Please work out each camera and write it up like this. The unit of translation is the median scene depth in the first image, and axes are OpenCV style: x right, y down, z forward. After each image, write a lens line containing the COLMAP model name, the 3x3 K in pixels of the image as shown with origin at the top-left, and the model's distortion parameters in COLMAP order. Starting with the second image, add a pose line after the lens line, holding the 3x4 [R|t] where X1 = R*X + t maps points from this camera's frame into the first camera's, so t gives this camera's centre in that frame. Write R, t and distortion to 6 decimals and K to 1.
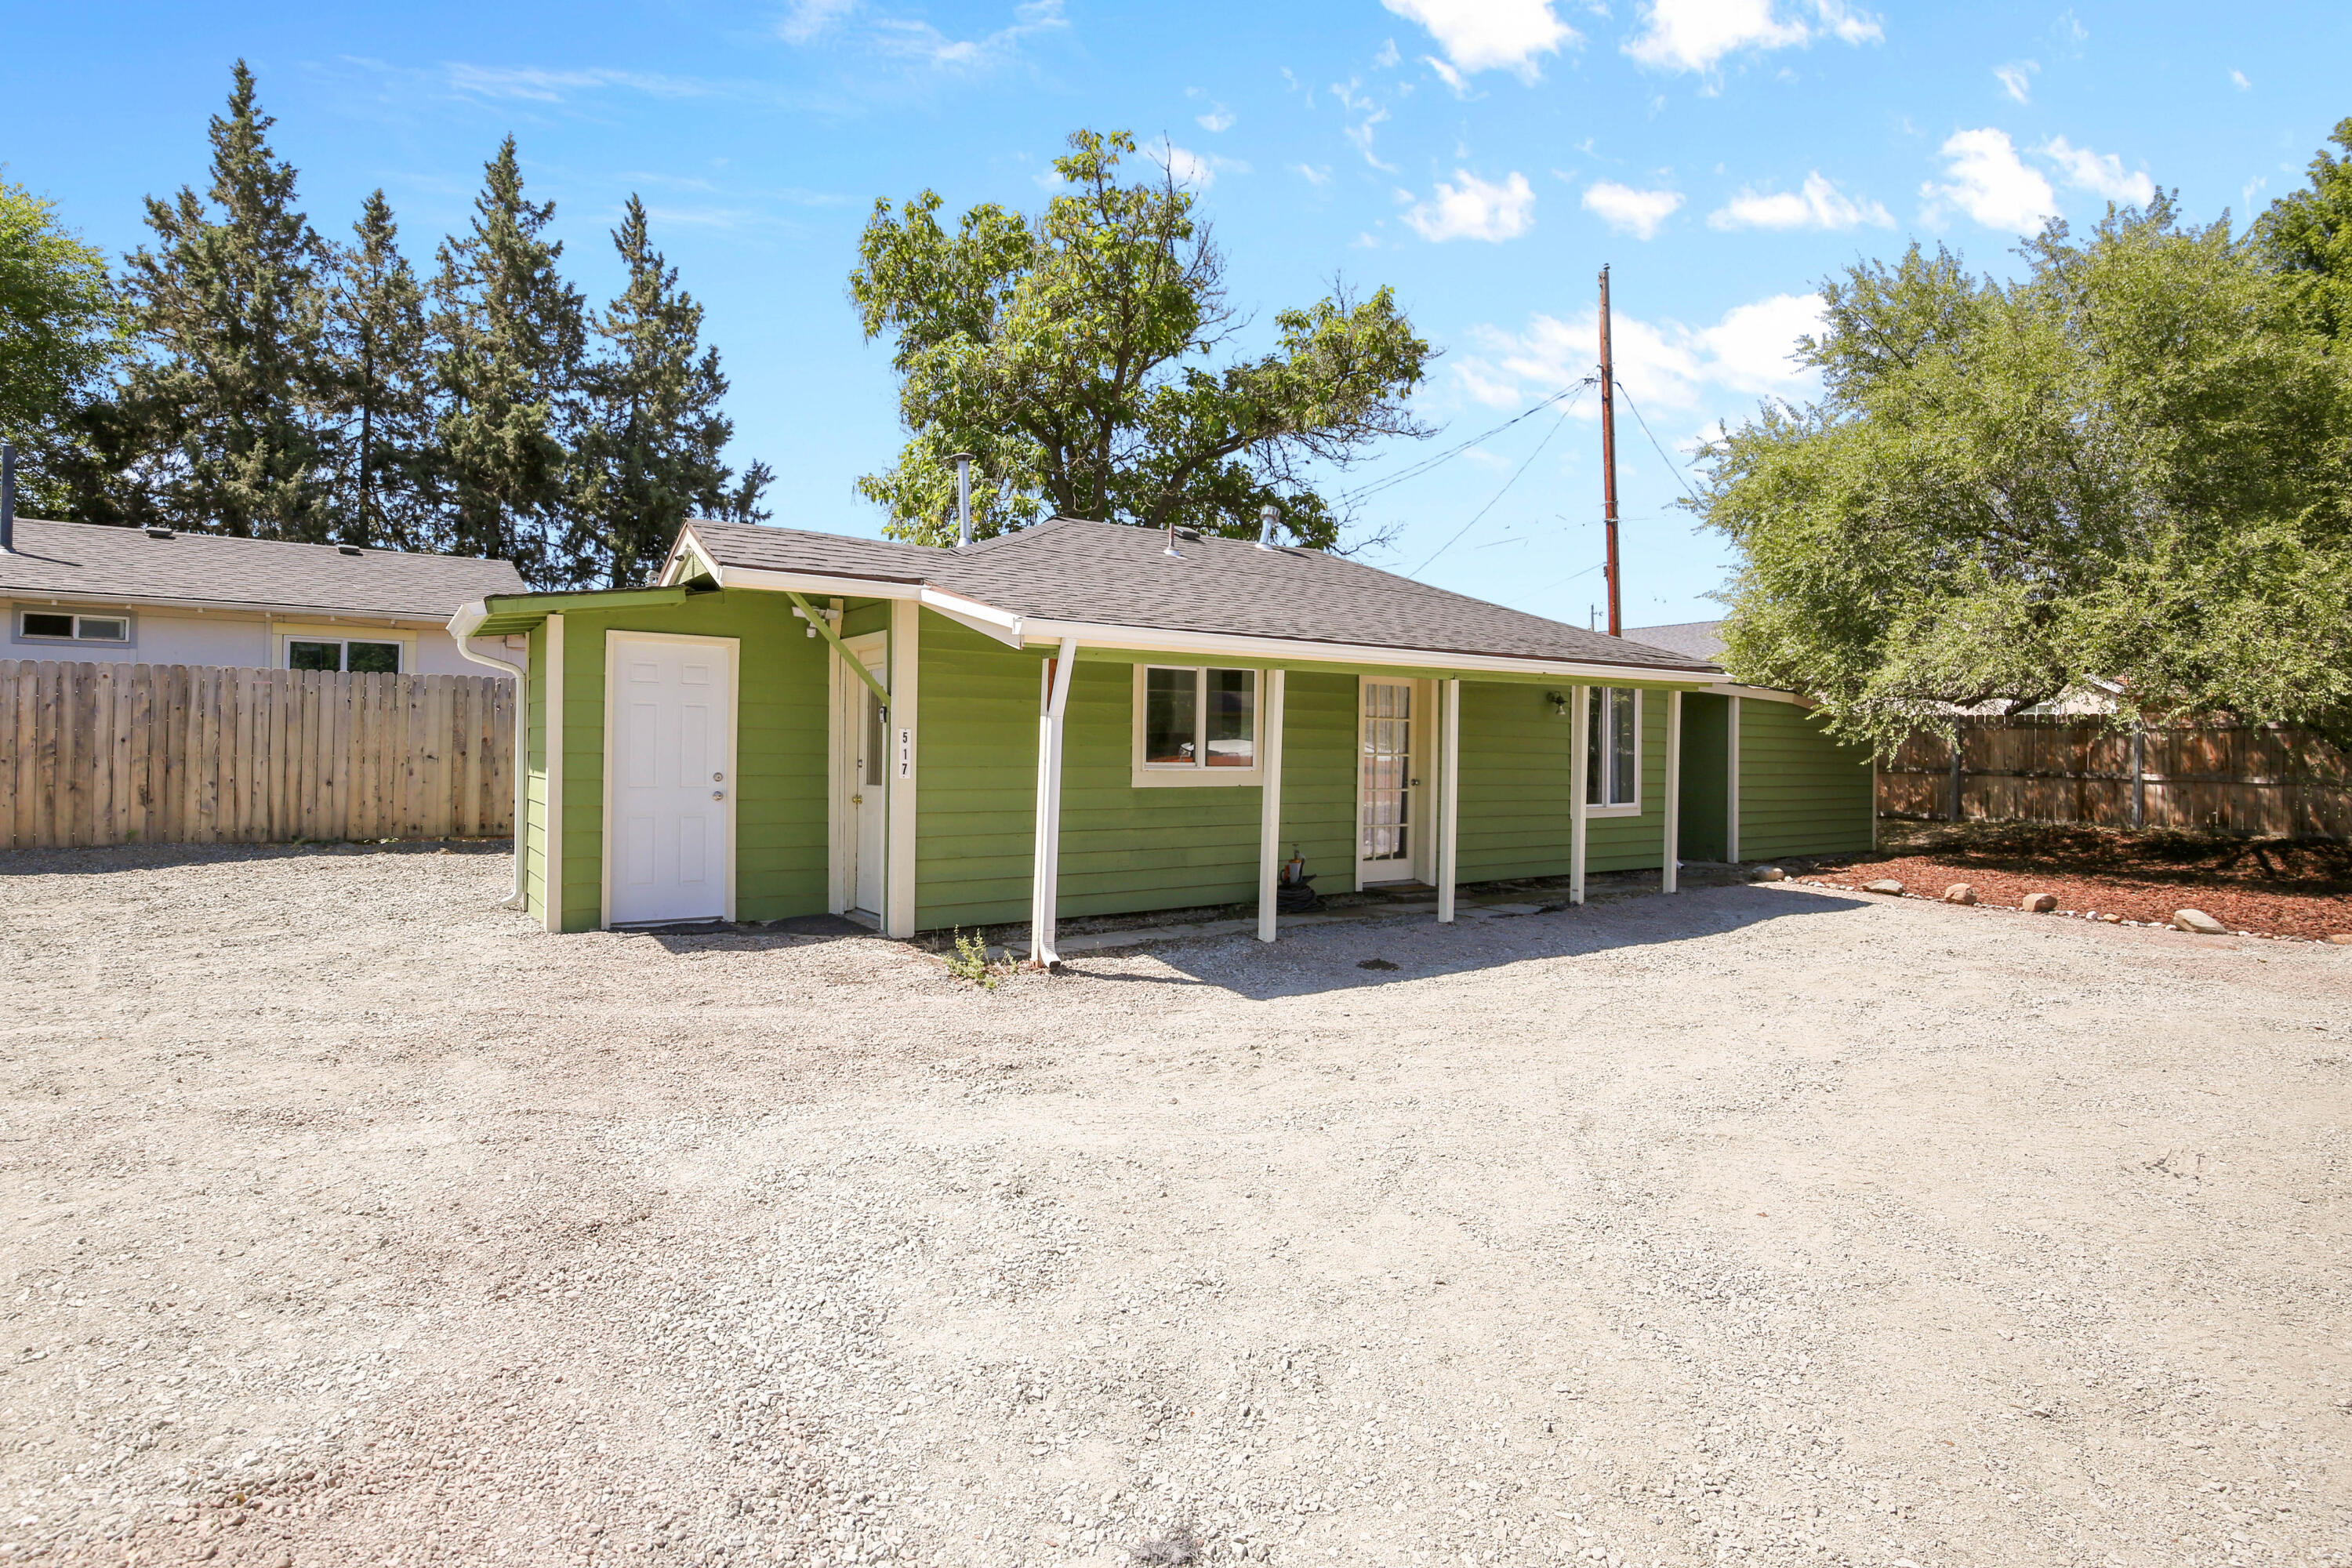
lens RADIAL K [[1111.2, 0, 1170.6], [0, 1111.2, 762.5], [0, 0, 1]] dist [-0.022286, 0.004635]
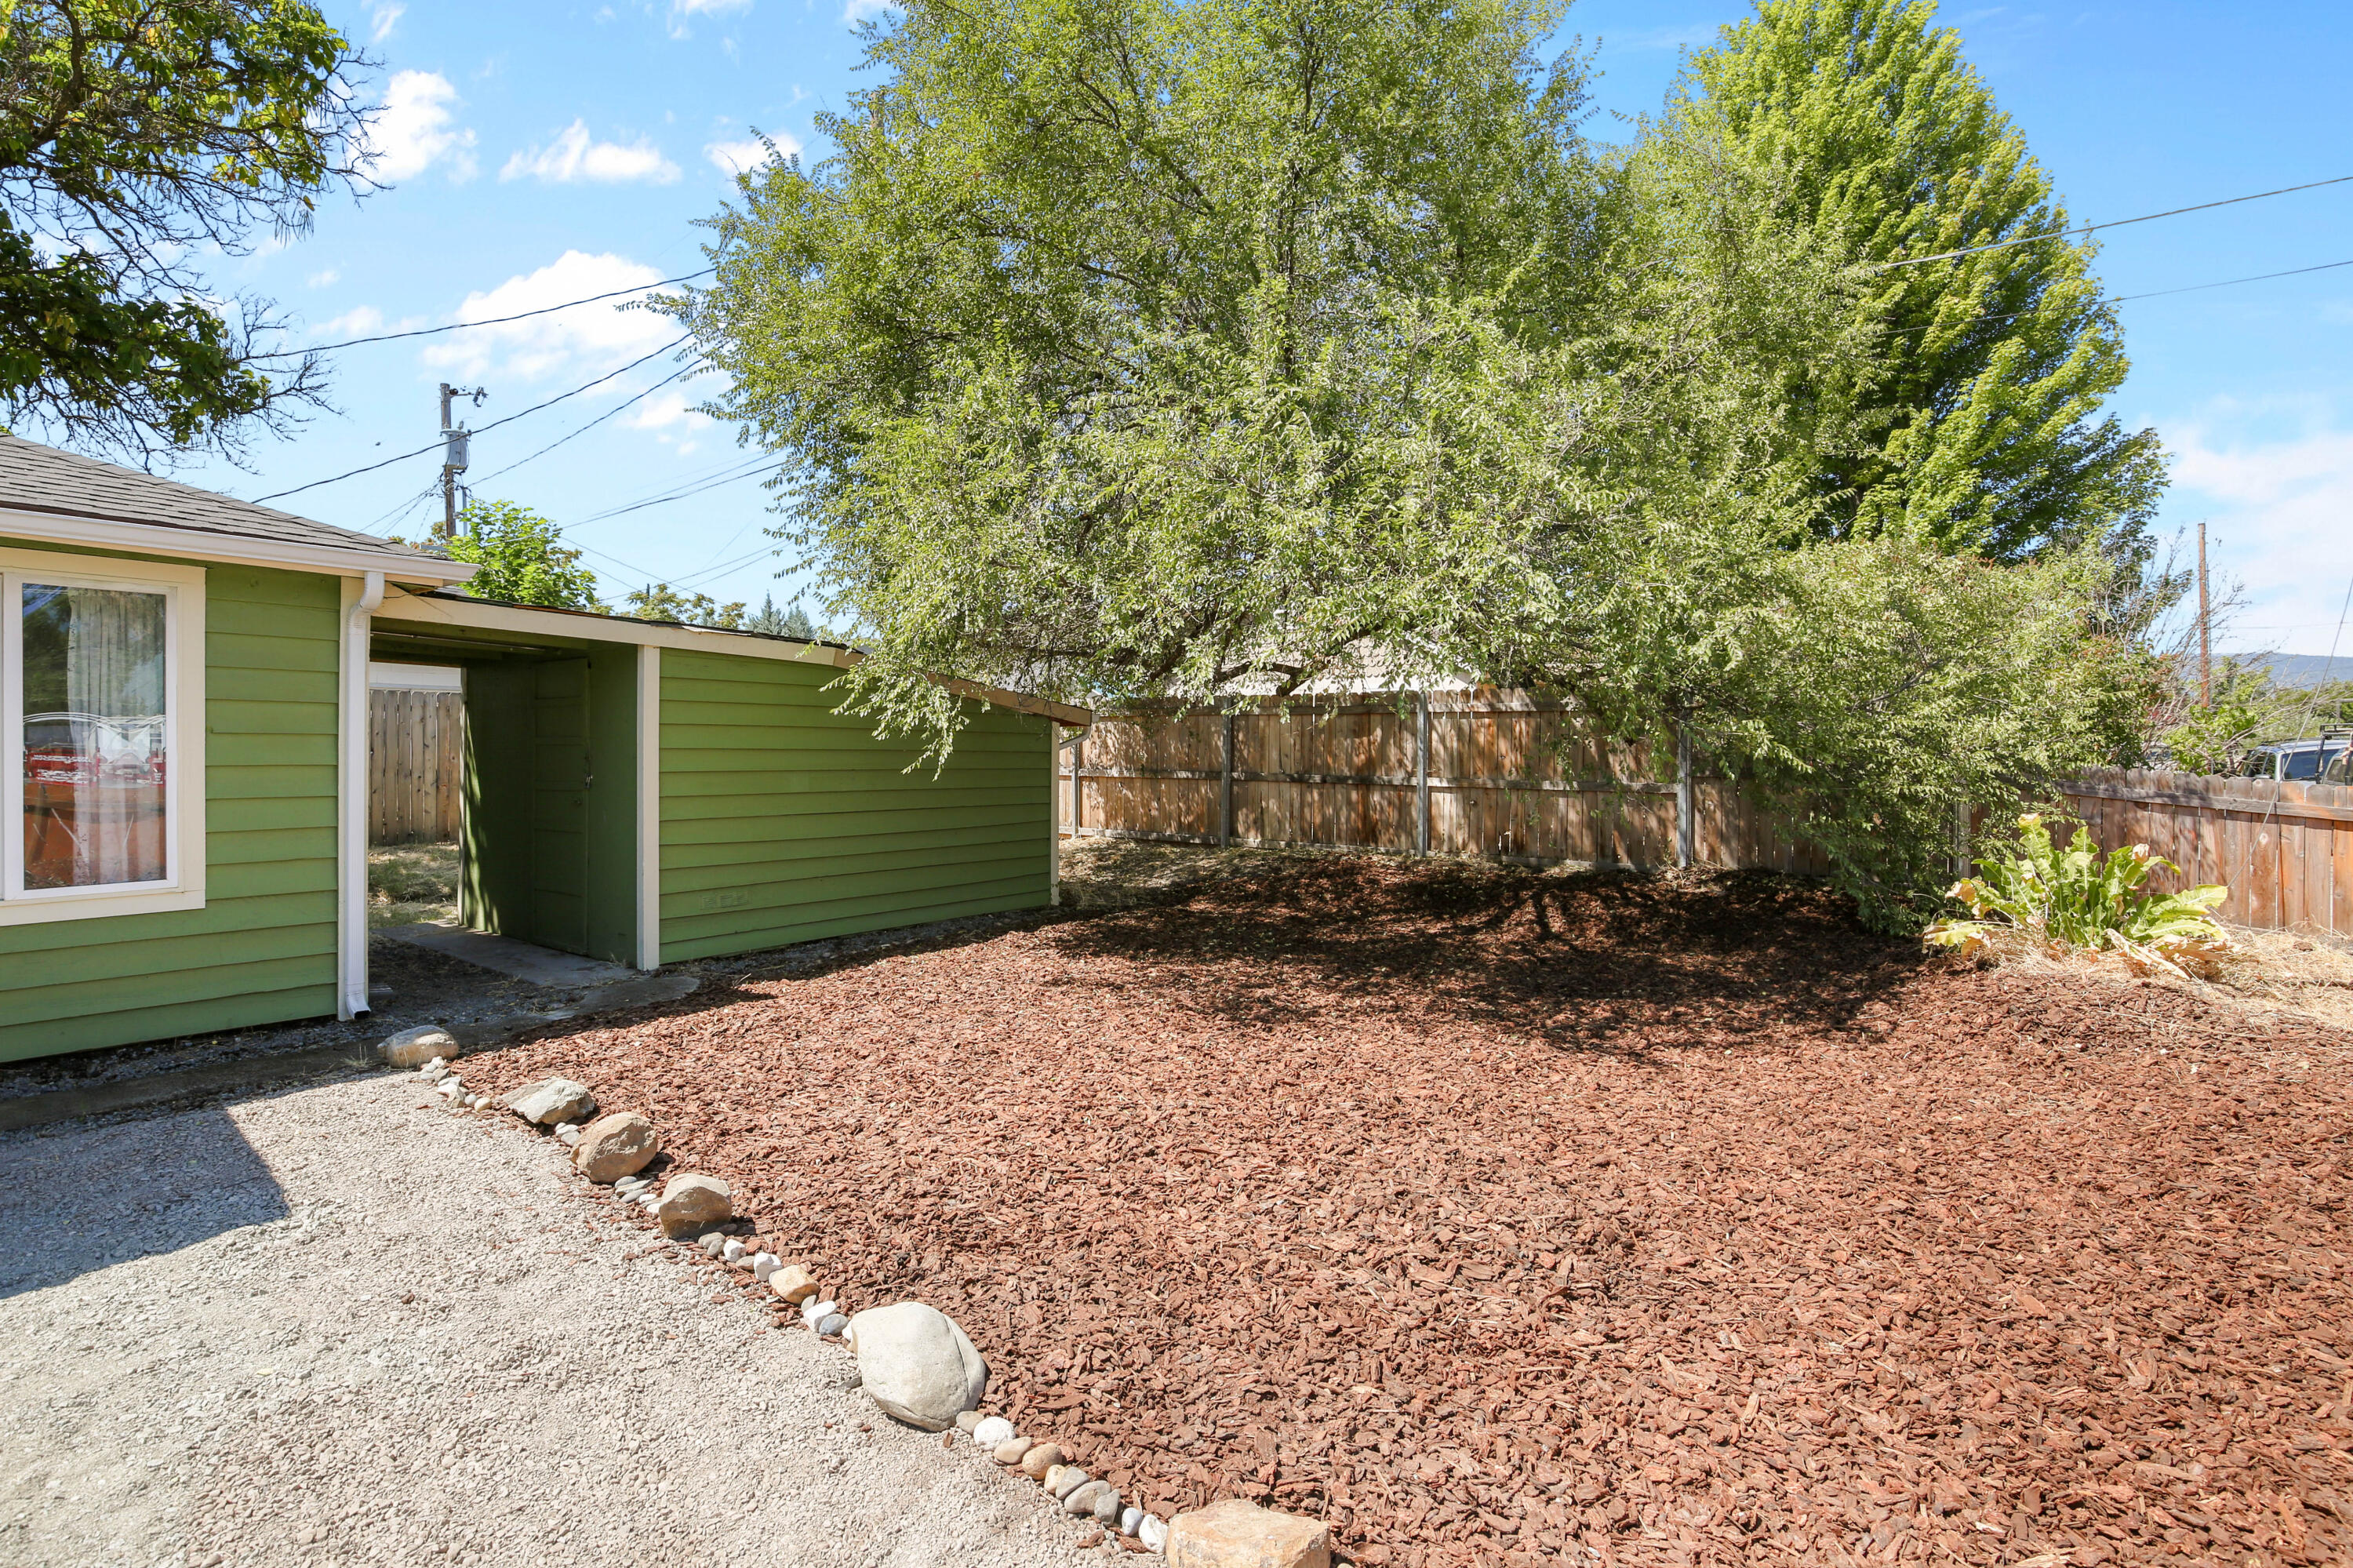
lens RADIAL K [[1111.7, 0, 1167.4], [0, 1111.7, 762.4], [0, 0, 1]] dist [-0.022286, 0.004635]
pose [[0.952686, -0.009459, 0.303808, 0.543656], [0.007273, 0.999939, 0.008325, -0.007918], [-0.303868, -0.005721, 0.952697, 0.402187]]
